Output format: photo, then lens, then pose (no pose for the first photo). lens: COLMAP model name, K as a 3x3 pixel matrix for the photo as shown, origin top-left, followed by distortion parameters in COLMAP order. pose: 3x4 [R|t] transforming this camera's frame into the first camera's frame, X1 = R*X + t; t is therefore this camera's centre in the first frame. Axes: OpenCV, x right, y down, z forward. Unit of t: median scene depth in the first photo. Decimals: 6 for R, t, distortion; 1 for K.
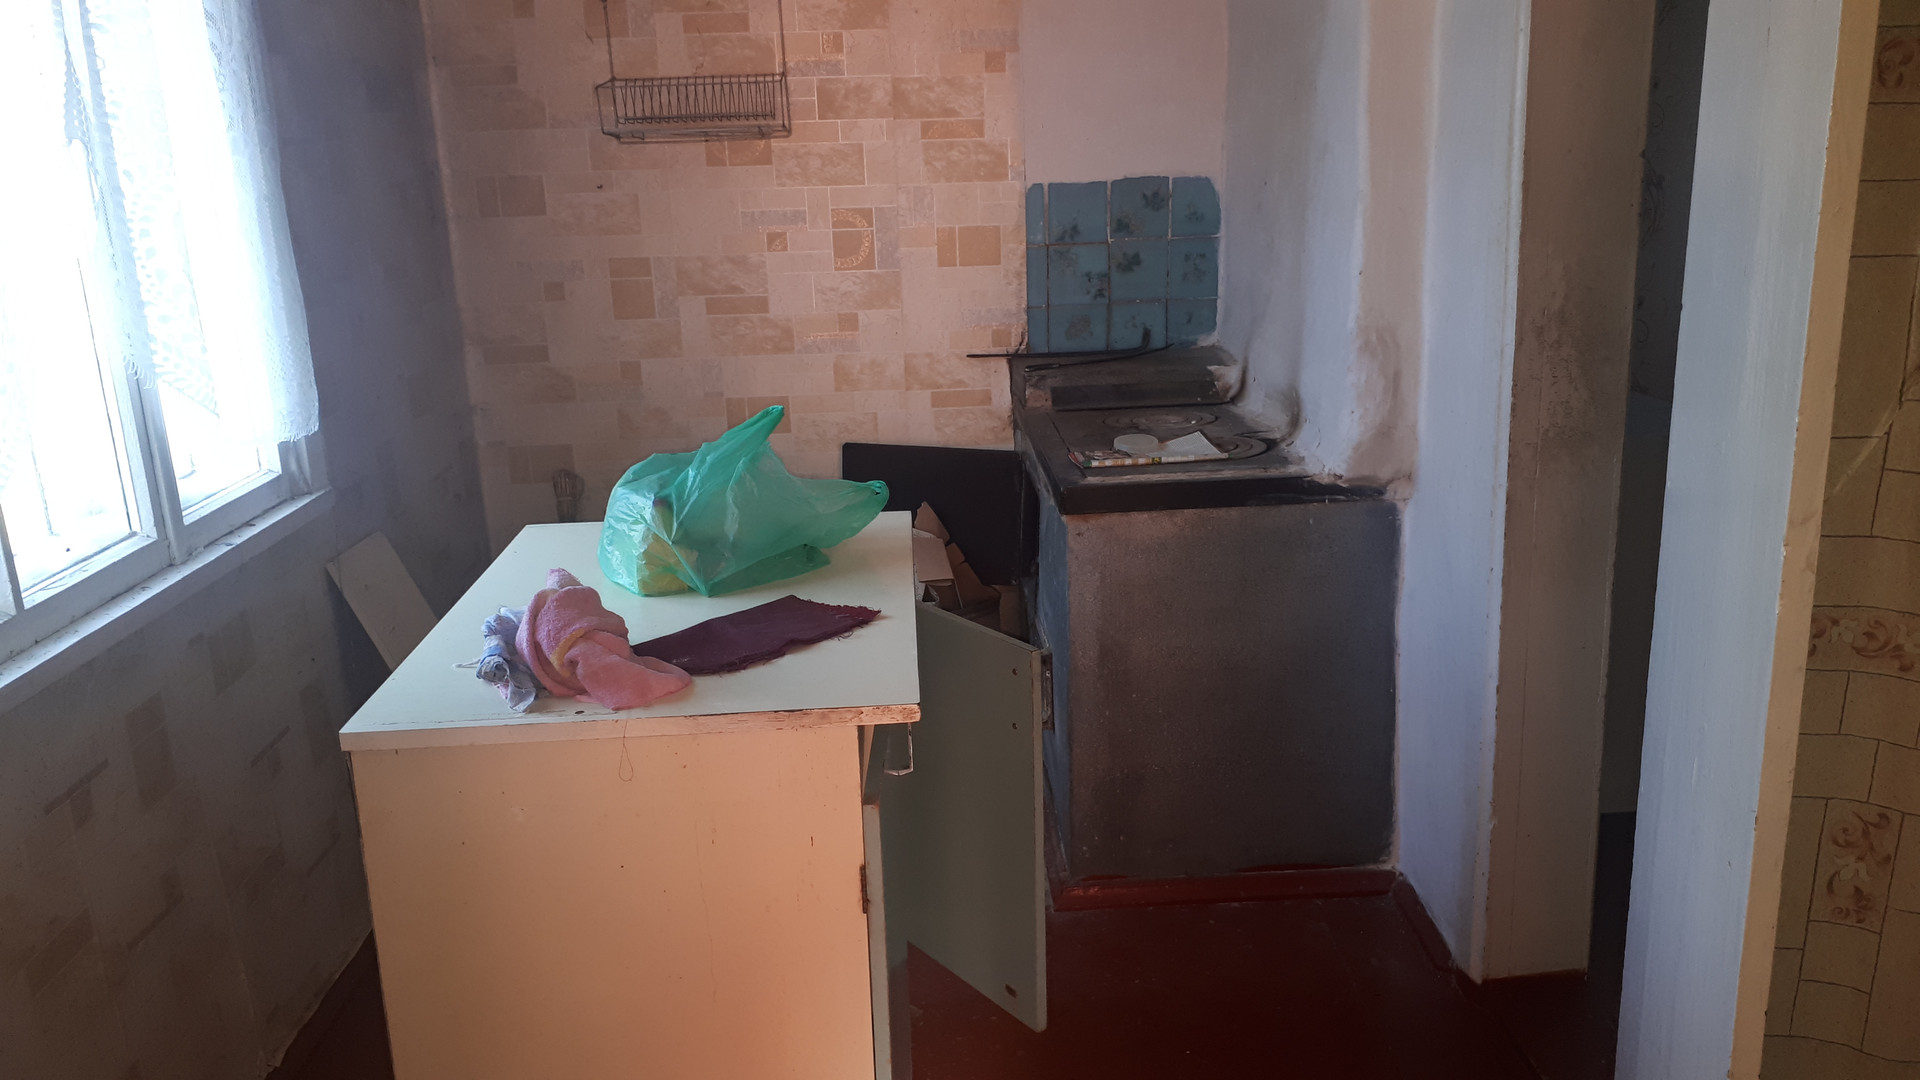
lens RADIAL K [[1540.4, 0, 963.6], [0, 1540.4, 567.5], [0, 0, 1]] dist [0.233890, -0.561311]
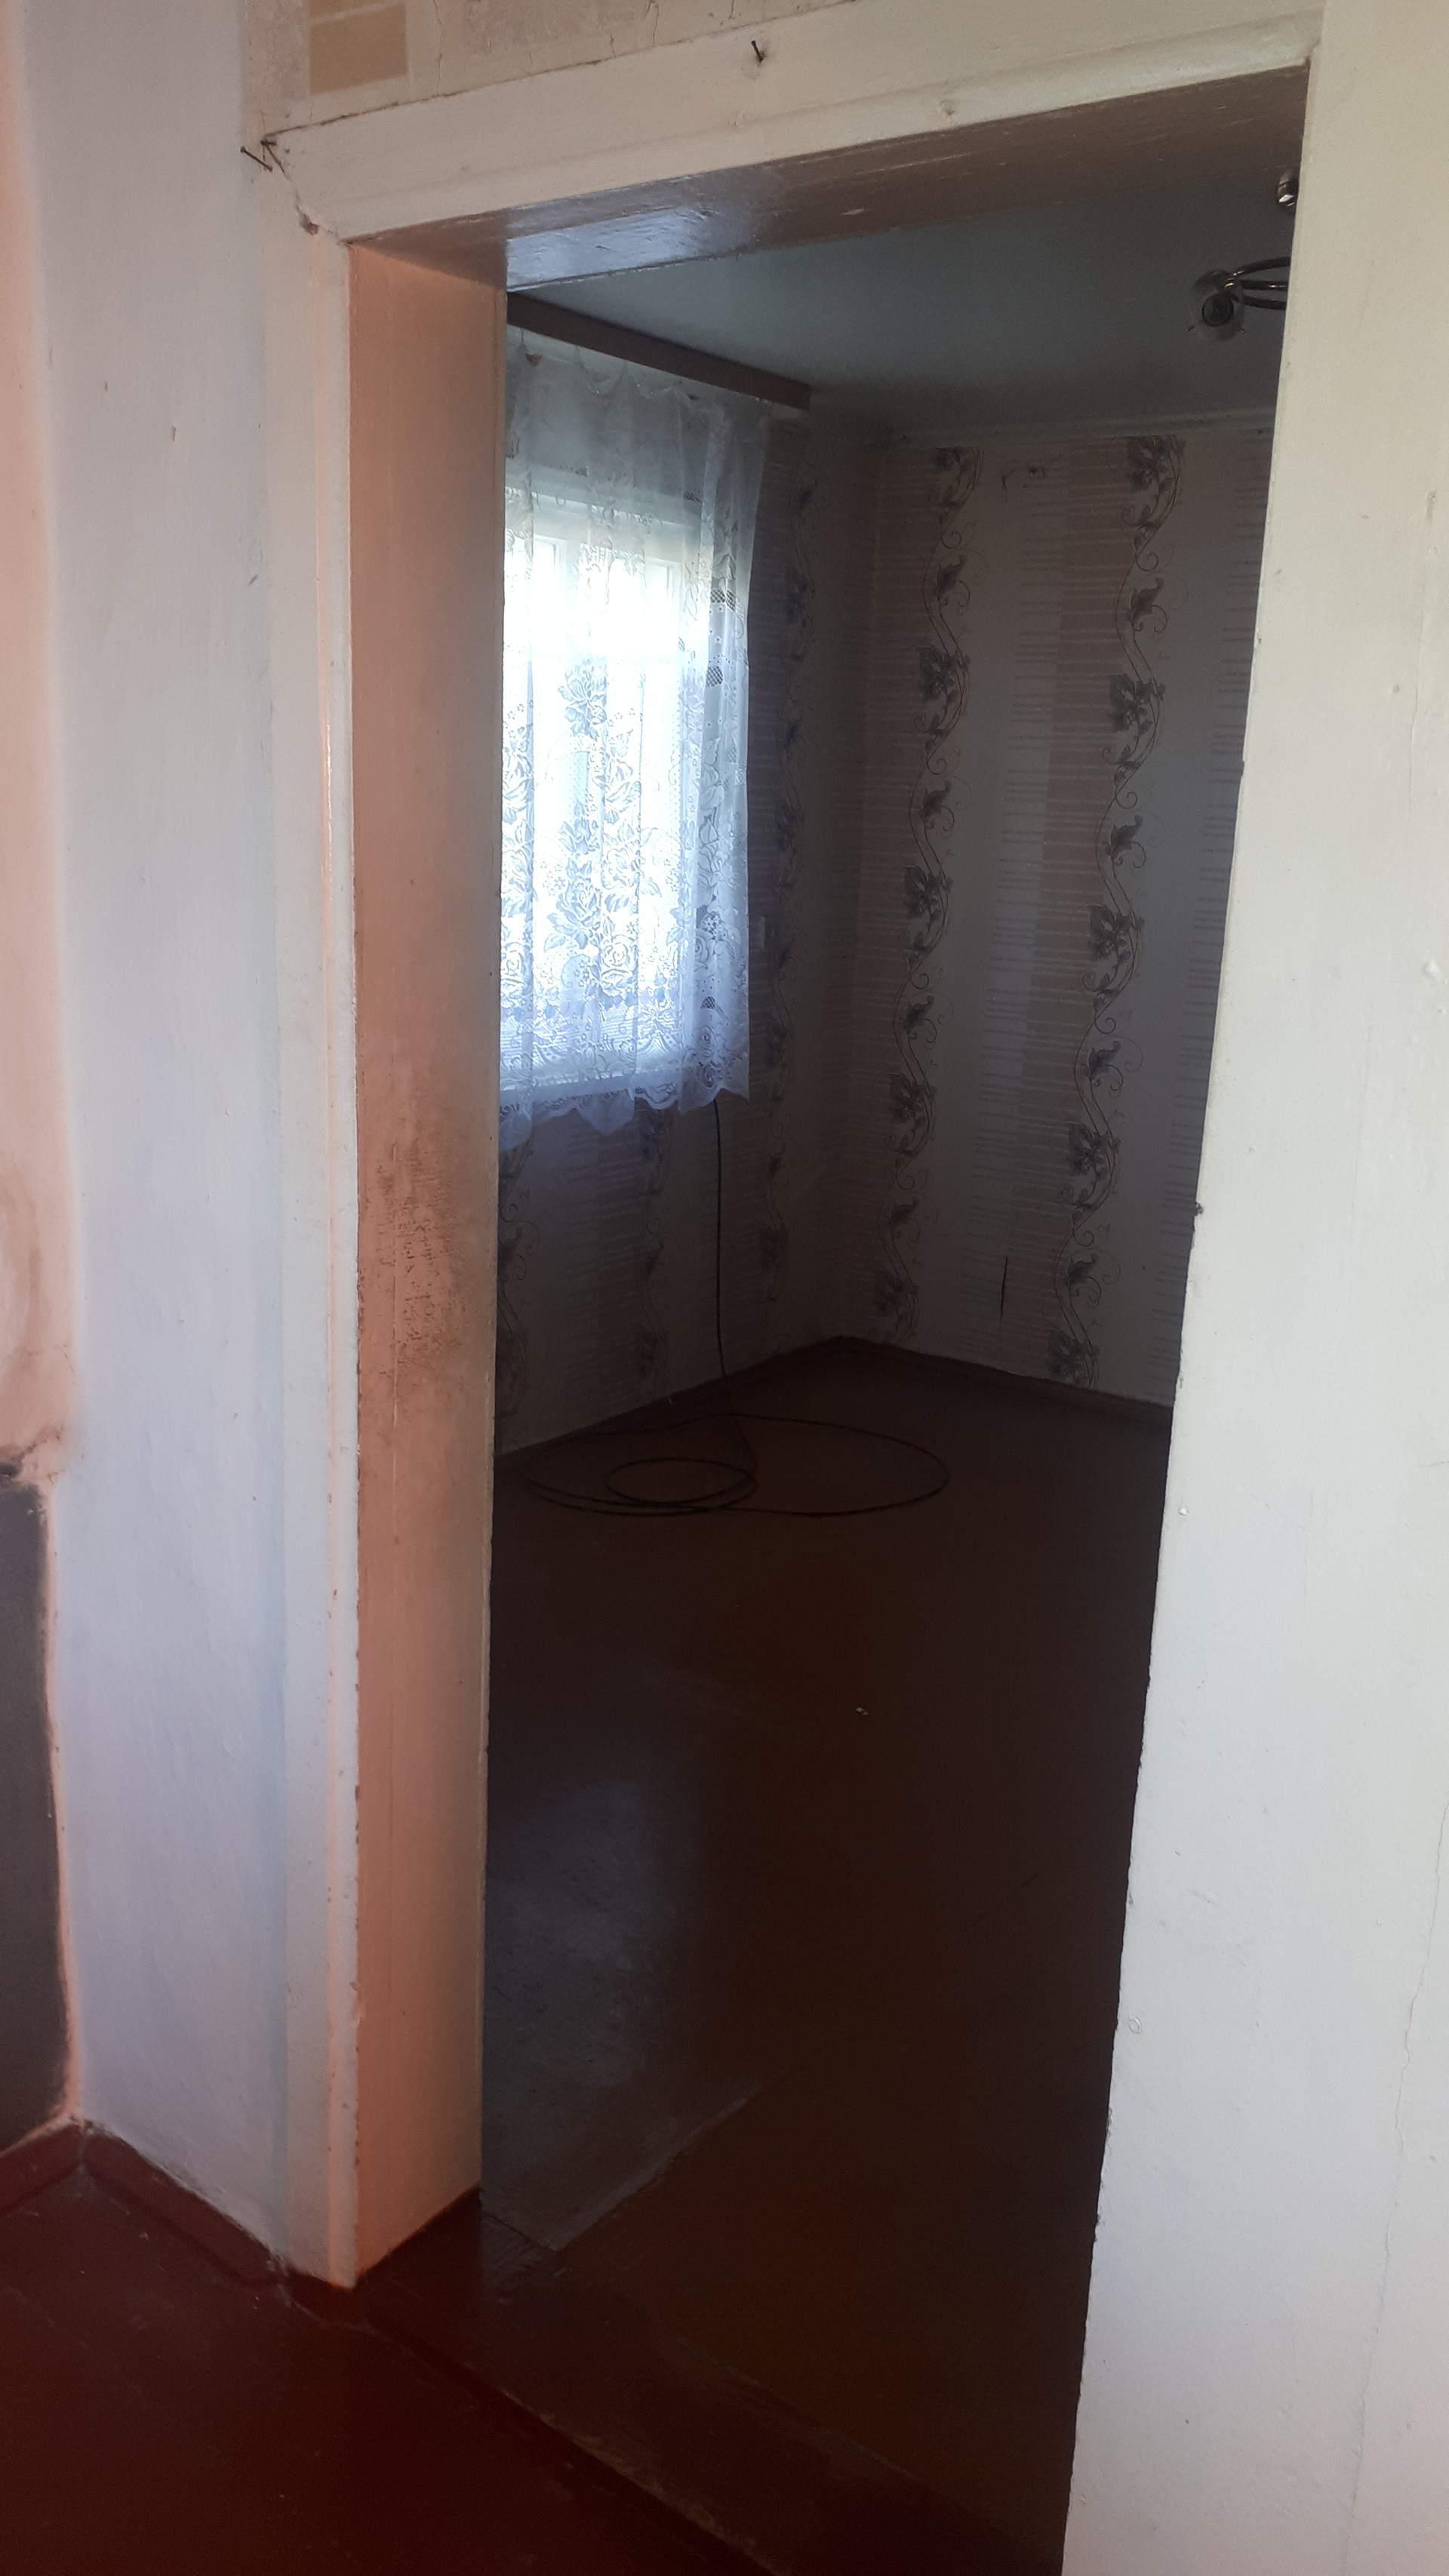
lens RADIAL K [[2066.7, 0, 724.5], [0, 2066.7, 1288.0], [0, 0, 1]] dist [0.233890, -0.561311]
pose [[0.639984, -0.124813, 0.758184, -0.134807], [0.150808, 0.987931, 0.035337, -0.112100], [-0.753444, 0.091725, 0.651083, 0.378503]]
